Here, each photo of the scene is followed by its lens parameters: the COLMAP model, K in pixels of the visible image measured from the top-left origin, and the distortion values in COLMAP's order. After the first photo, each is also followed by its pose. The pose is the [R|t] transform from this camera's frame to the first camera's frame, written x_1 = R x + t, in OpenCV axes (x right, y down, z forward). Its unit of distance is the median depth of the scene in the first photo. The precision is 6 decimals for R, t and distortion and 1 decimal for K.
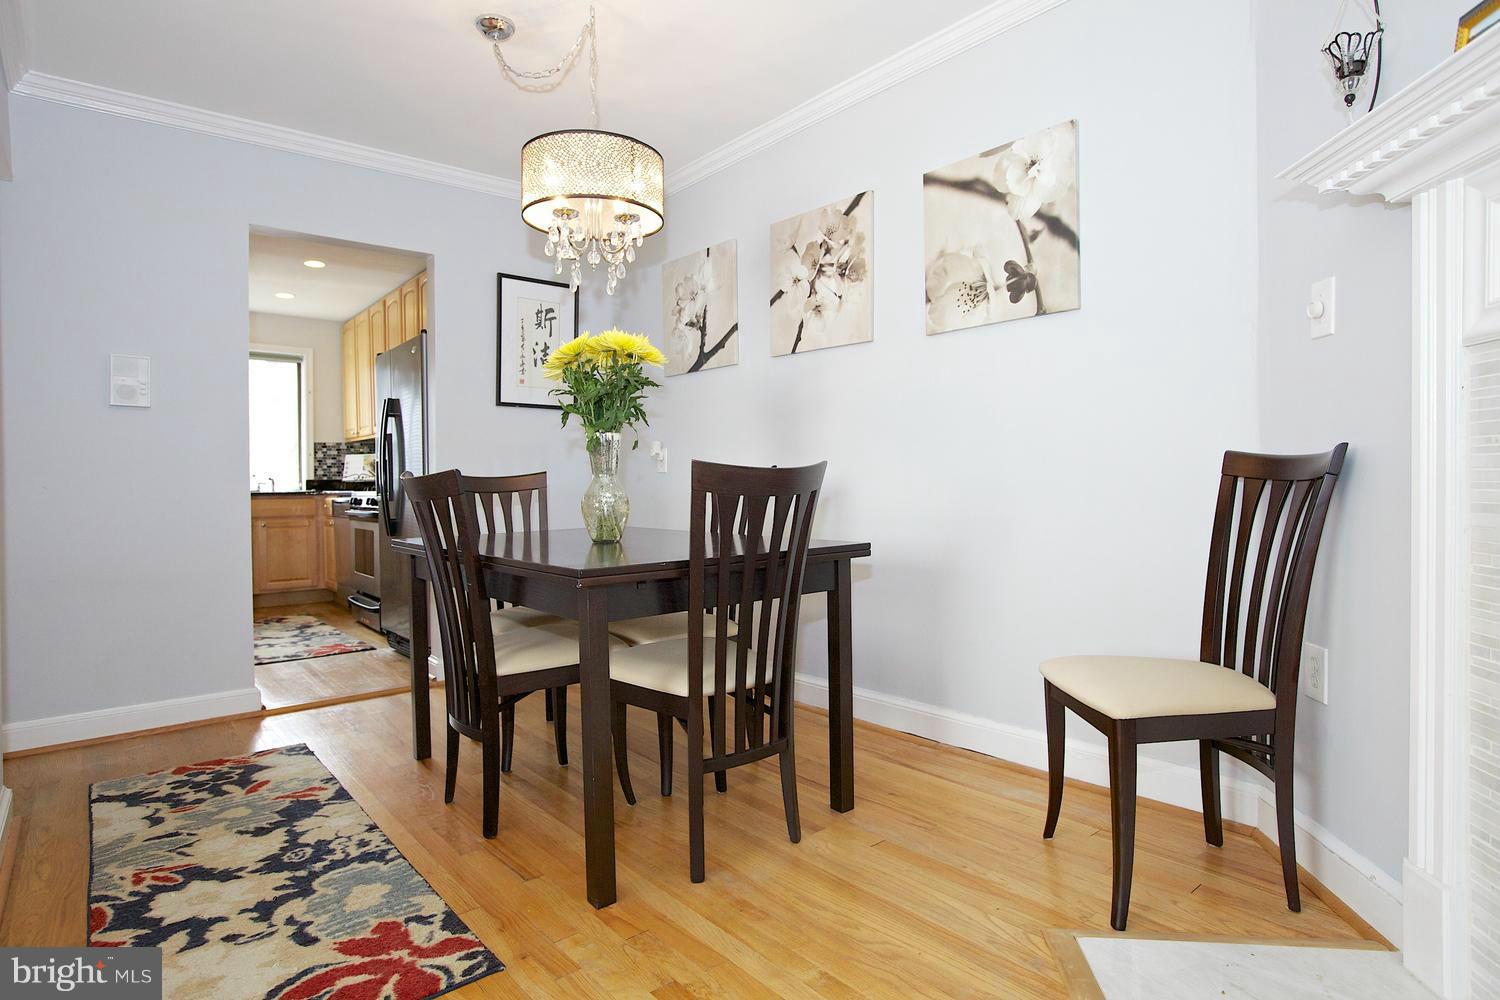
lens RADIAL K [[801.8, 0, 753.8], [0, 801.8, 496.0], [0, 0, 1]] dist [-0.070125, 0.049002]
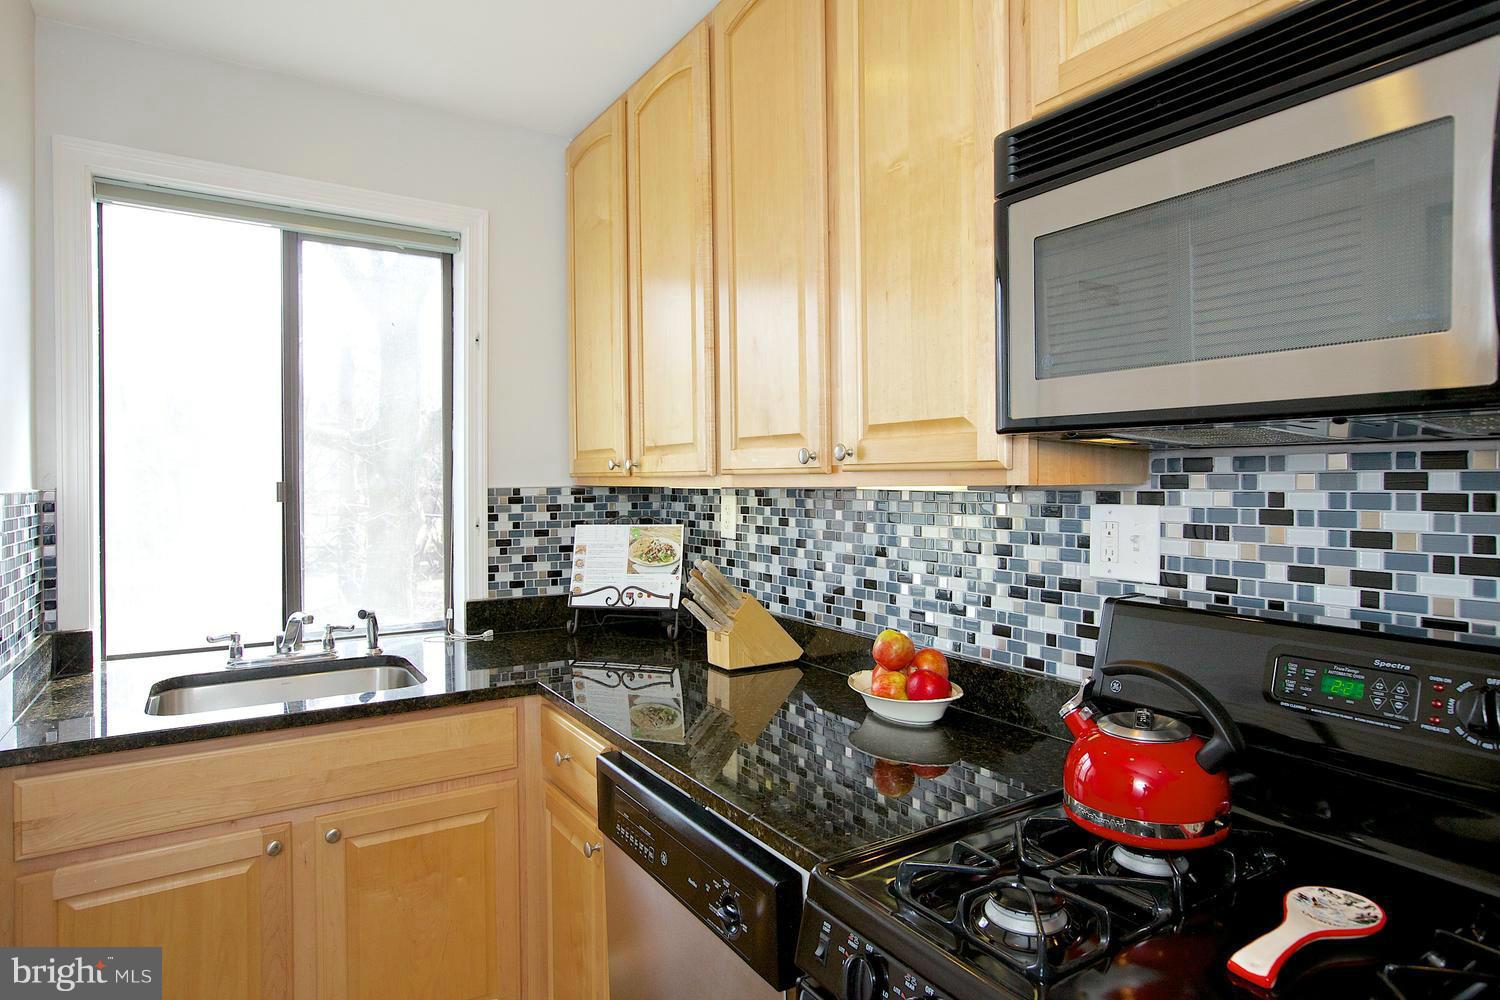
lens RADIAL K [[839.8, 0, 751.7], [0, 839.8, 492.1], [0, 0, 1]] dist [-0.054341, 0.046589]
pose [[0.991497, 0.006827, -0.129948, -0.933552], [-0.007302, 0.999968, -0.003173, -0.154510], [0.129923, 0.004094, 0.991516, 1.540898]]
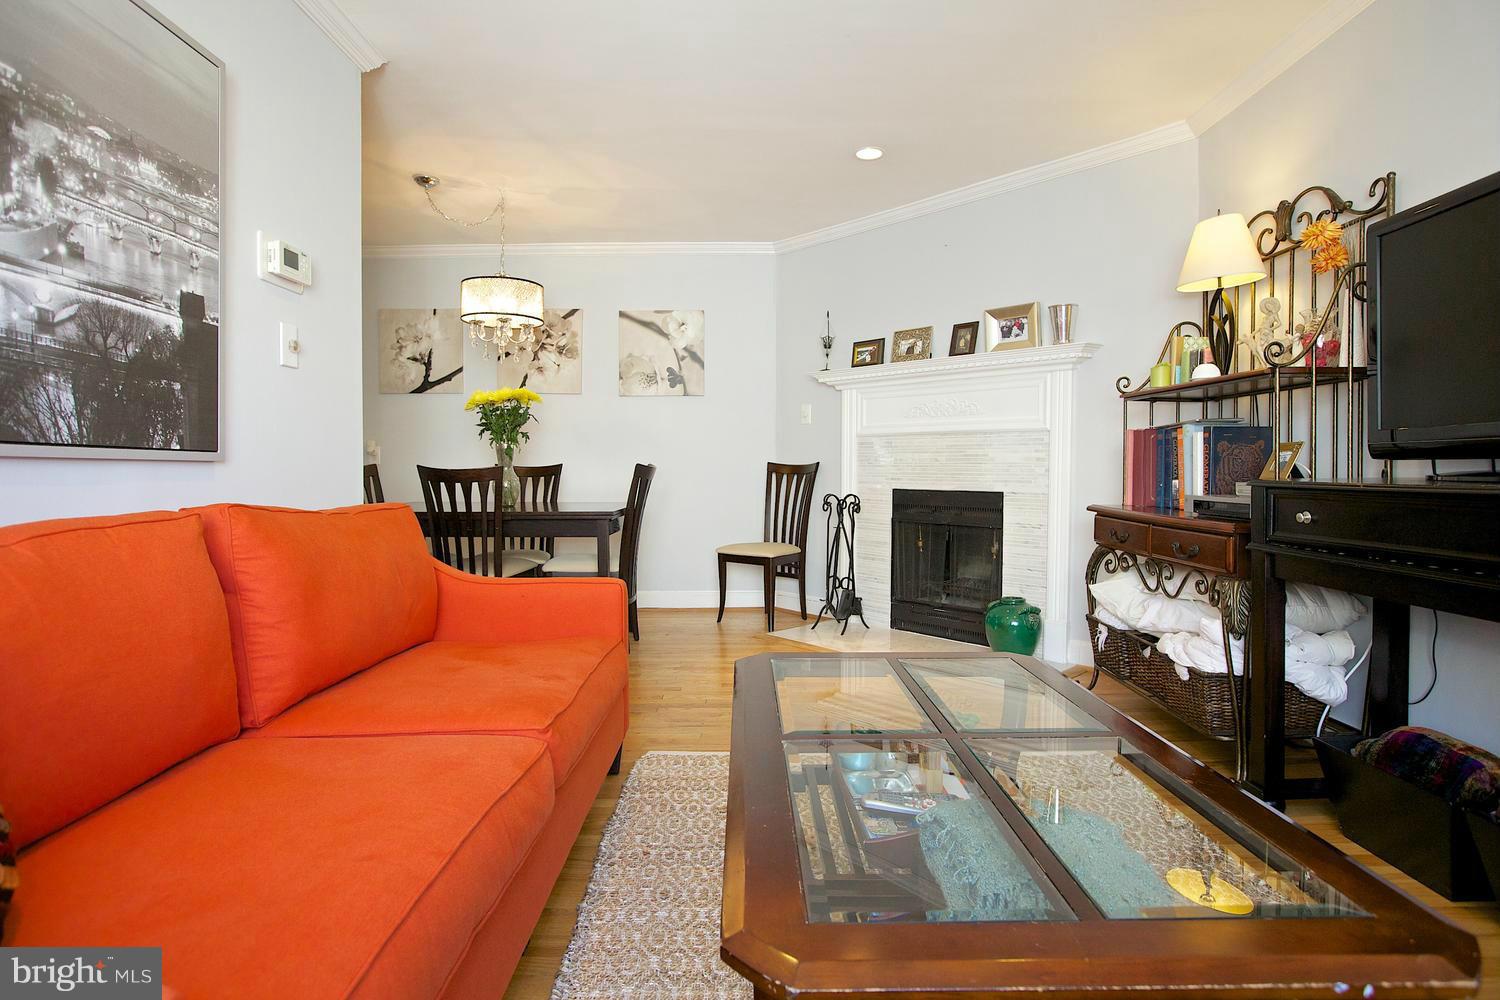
lens RADIAL K [[764.6, 0, 747.1], [0, 764.6, 495.0], [0, 0, 1]] dist [-0.046927, 0.023931]
pose [[0.667575, -0.014120, 0.744409, -0.851796], [0.005927, 0.999889, 0.013650, 0.010459], [-0.744519, -0.004700, 0.667584, -0.403350]]
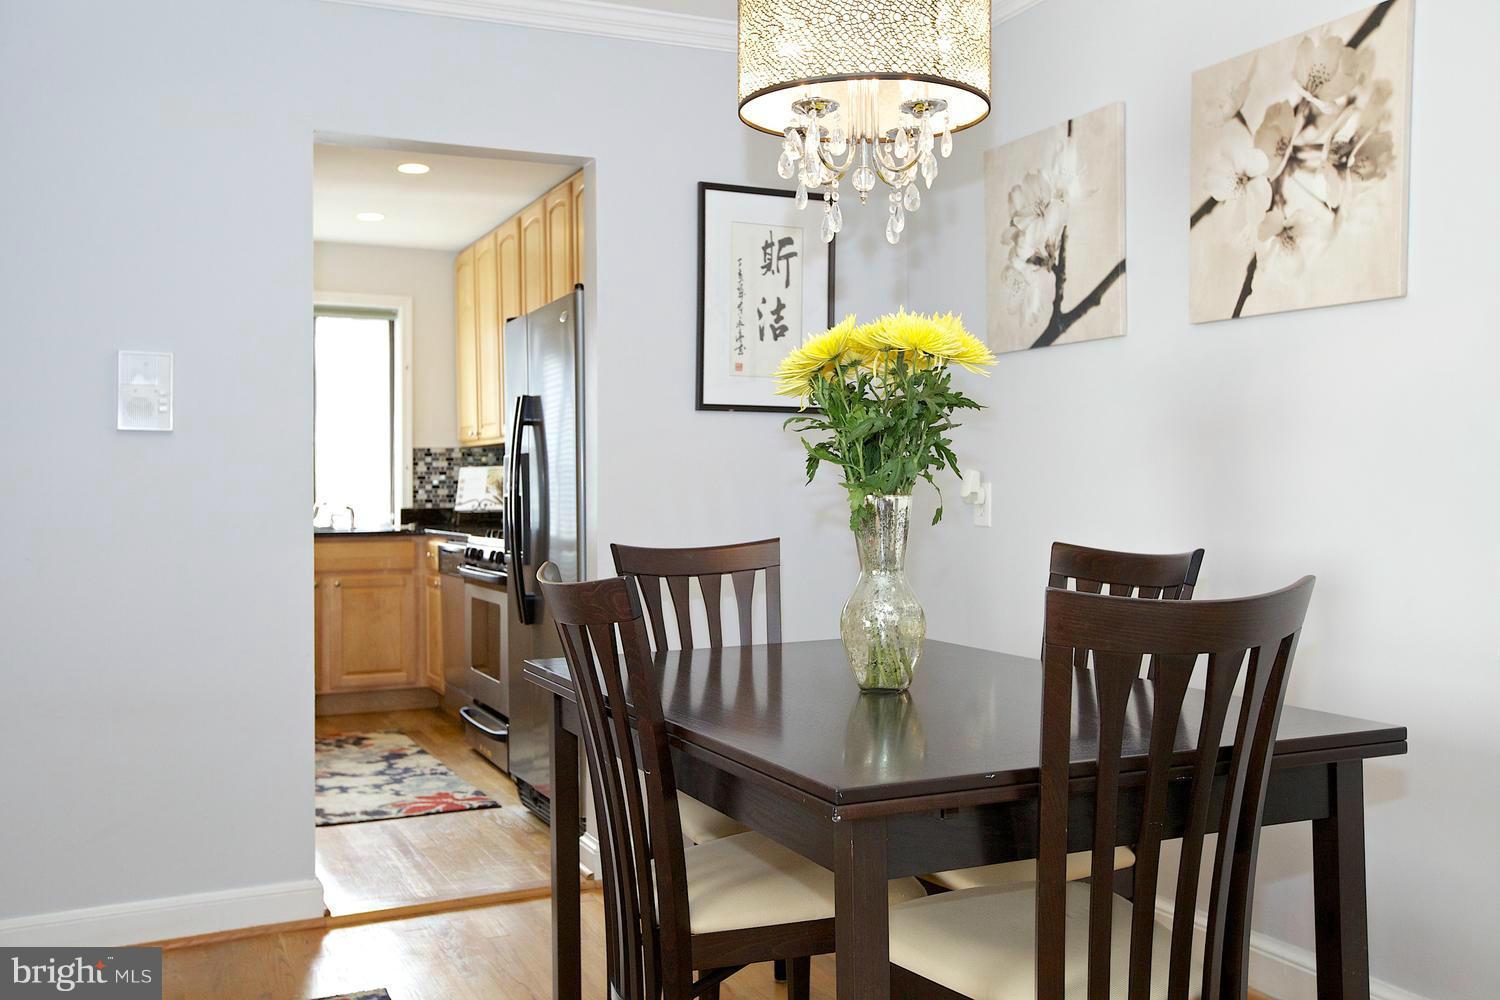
lens RADIAL K [[1395.9, 0, 750.0], [0, 1395.9, 500.0], [0, 0, 1]] dist [-0.011500, 0.110025]
pose [[0.962545, 0.005853, -0.271060, -0.009336], [-0.007338, 0.999963, -0.004464, -0.056160], [0.271024, 0.006286, 0.962552, 0.031492]]
